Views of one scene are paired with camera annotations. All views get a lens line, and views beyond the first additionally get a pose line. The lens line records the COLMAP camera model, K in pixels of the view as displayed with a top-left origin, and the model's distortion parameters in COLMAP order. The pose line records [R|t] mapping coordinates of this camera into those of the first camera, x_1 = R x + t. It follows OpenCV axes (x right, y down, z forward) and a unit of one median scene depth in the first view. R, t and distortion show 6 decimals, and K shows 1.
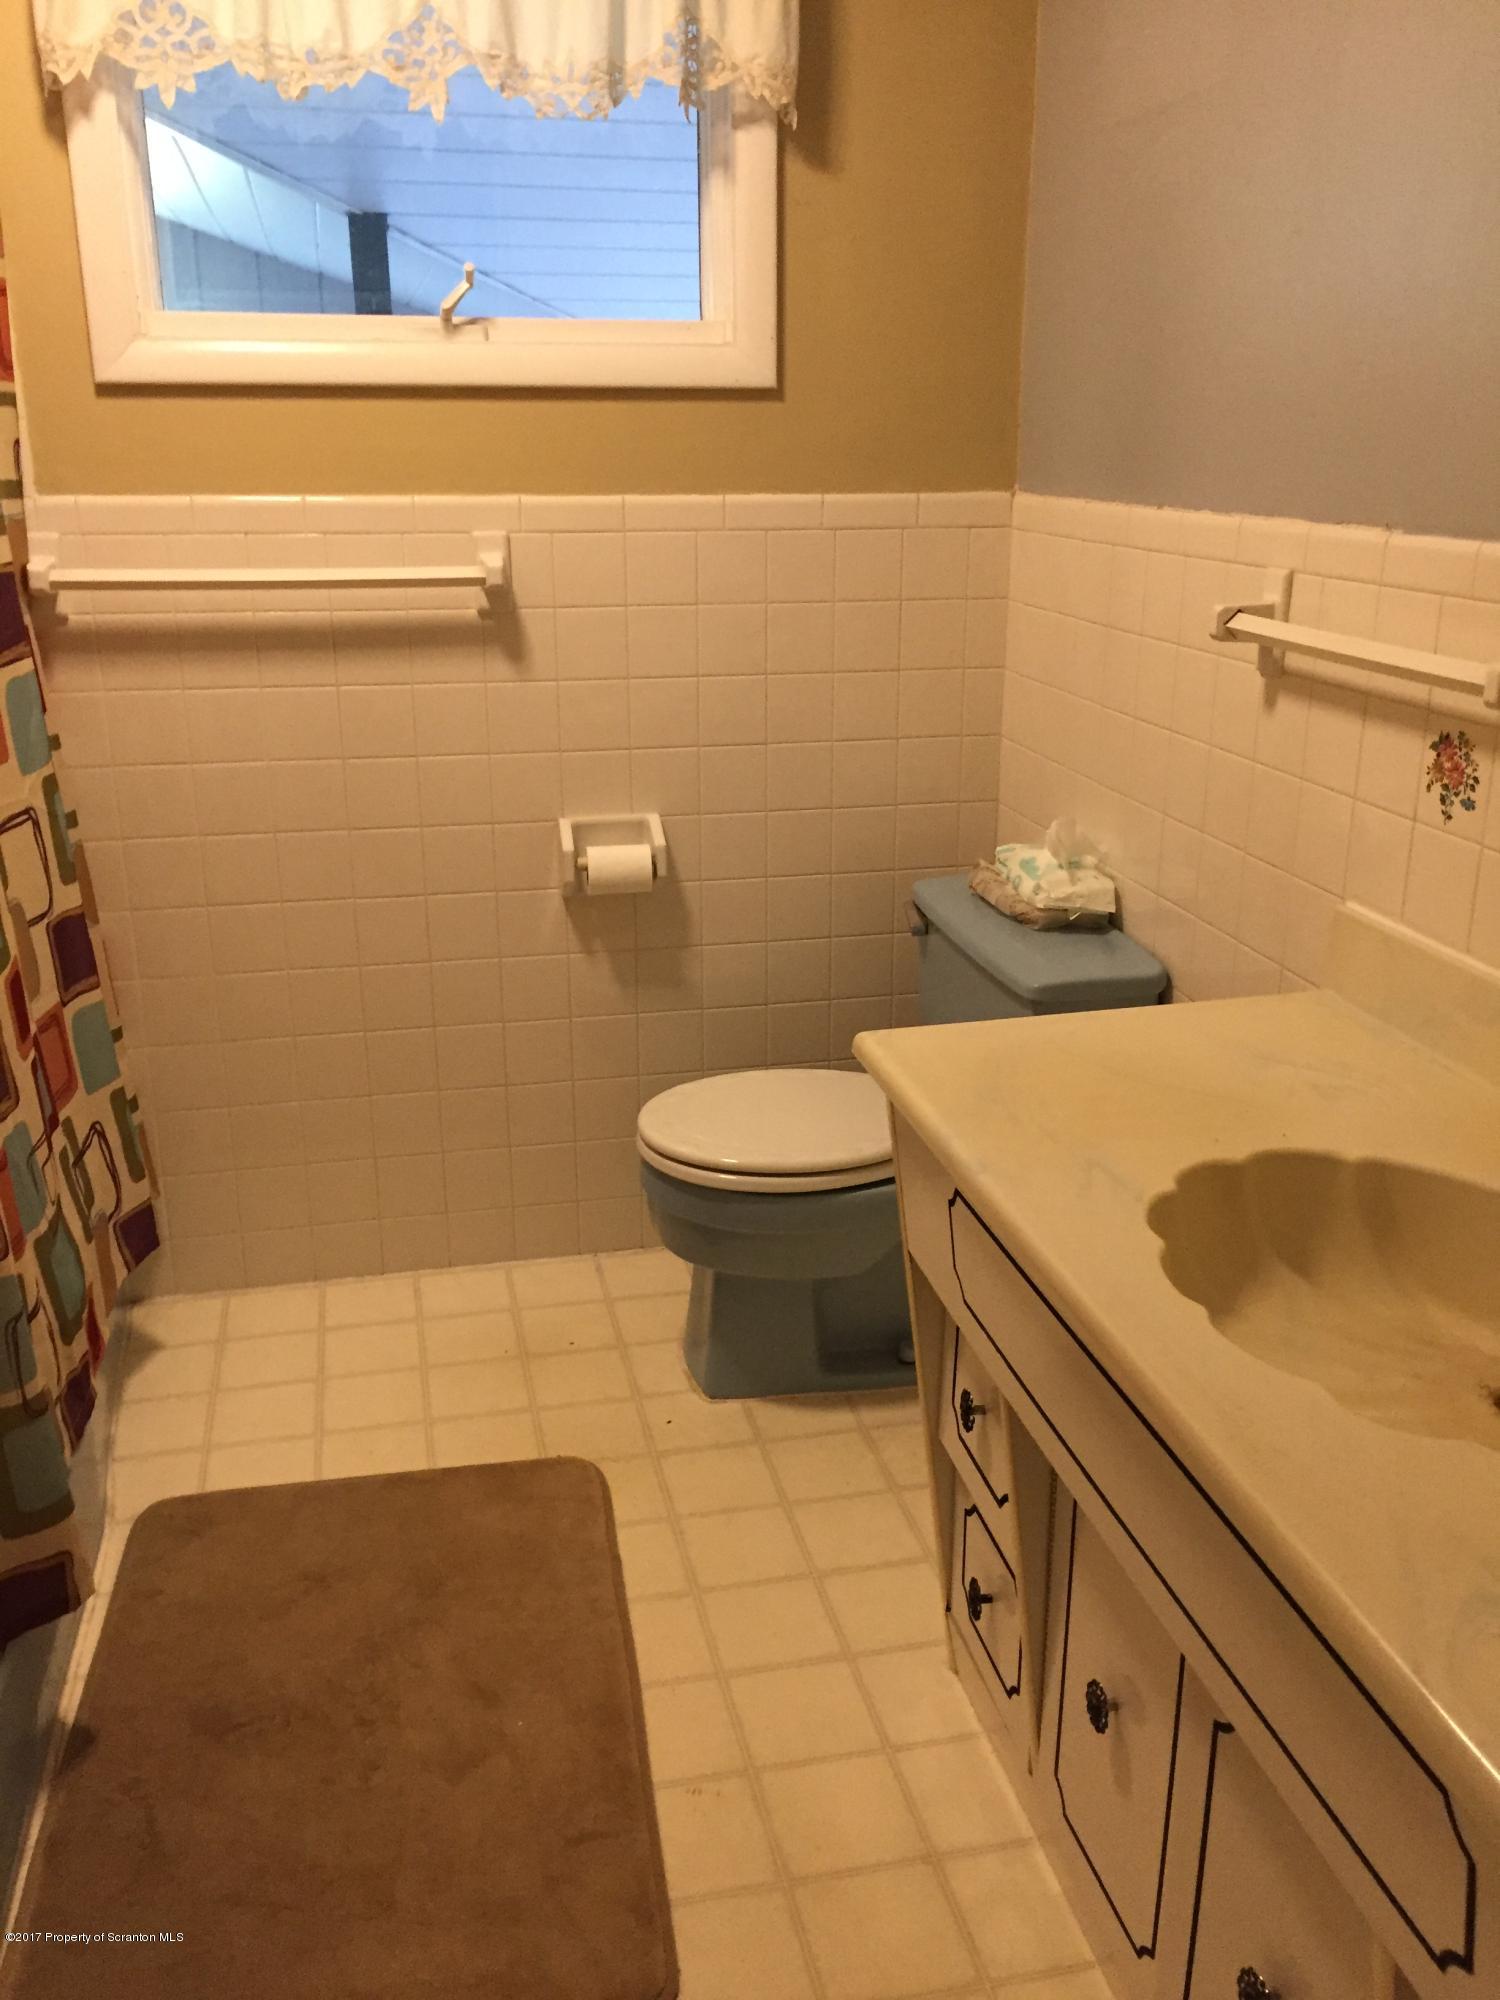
lens RADIAL K [[1733.0, 0, 742.9], [0, 1733.0, 1013.4], [0, 0, 1]] dist [0.084828, -0.118817]
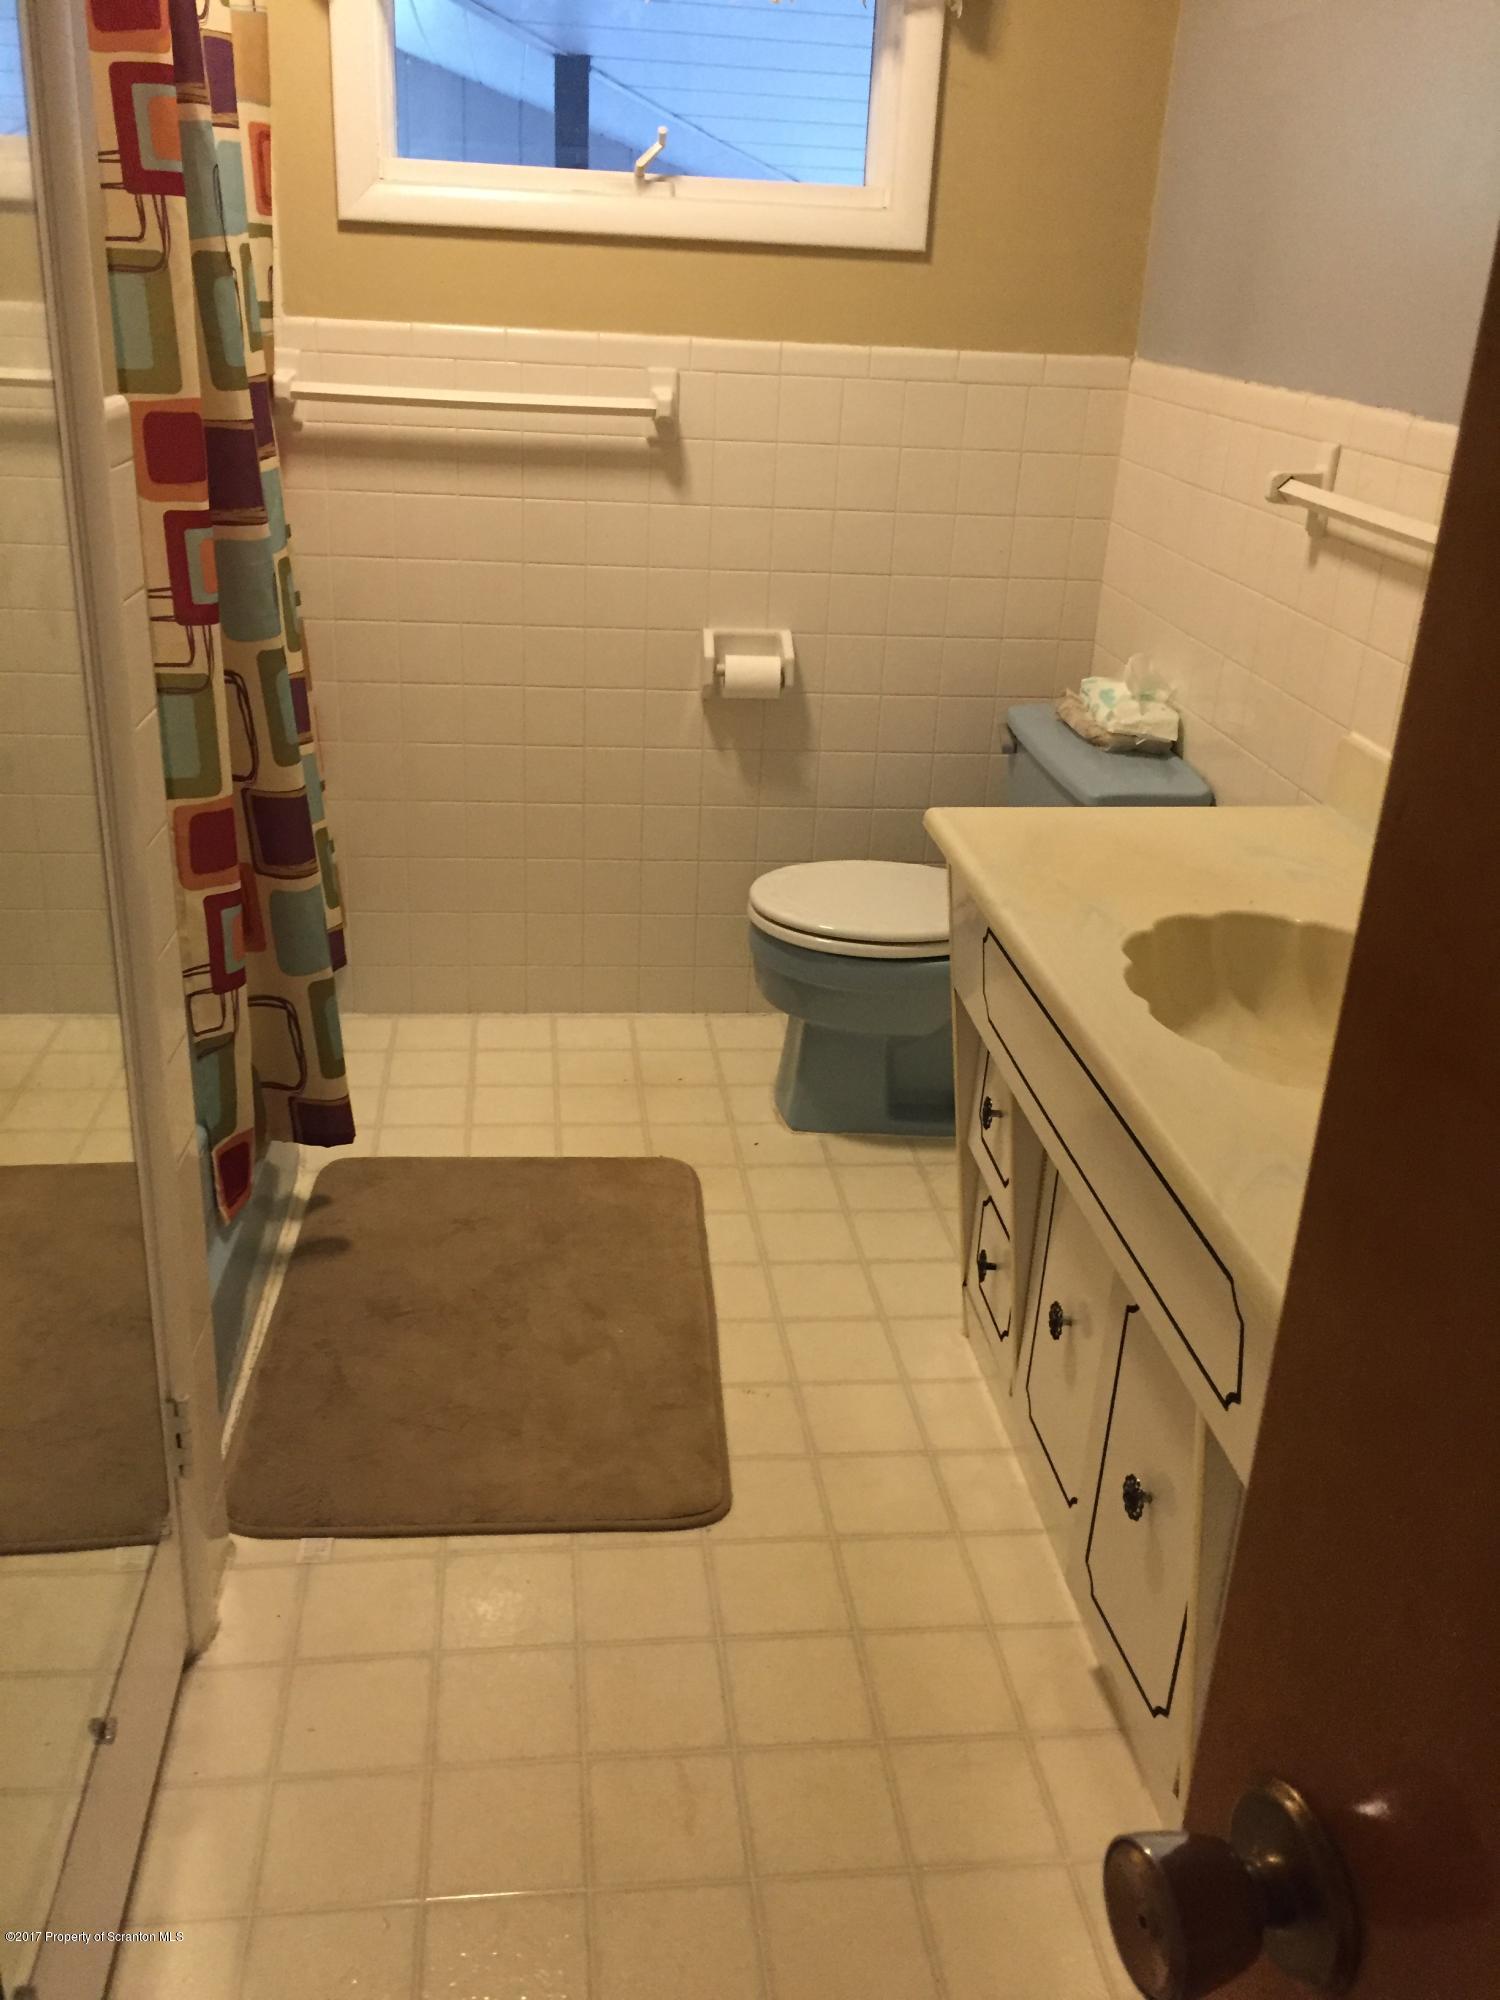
lens RADIAL K [[1733.0, 0, 743.1], [0, 1733.0, 1004.5], [0, 0, 1]] dist [0.084828, -0.118817]
pose [[0.994031, 0.083945, -0.069686, 0.023889], [-0.078056, 0.993462, 0.083315, 0.041570], [0.076225, -0.077378, 0.994084, -0.181414]]
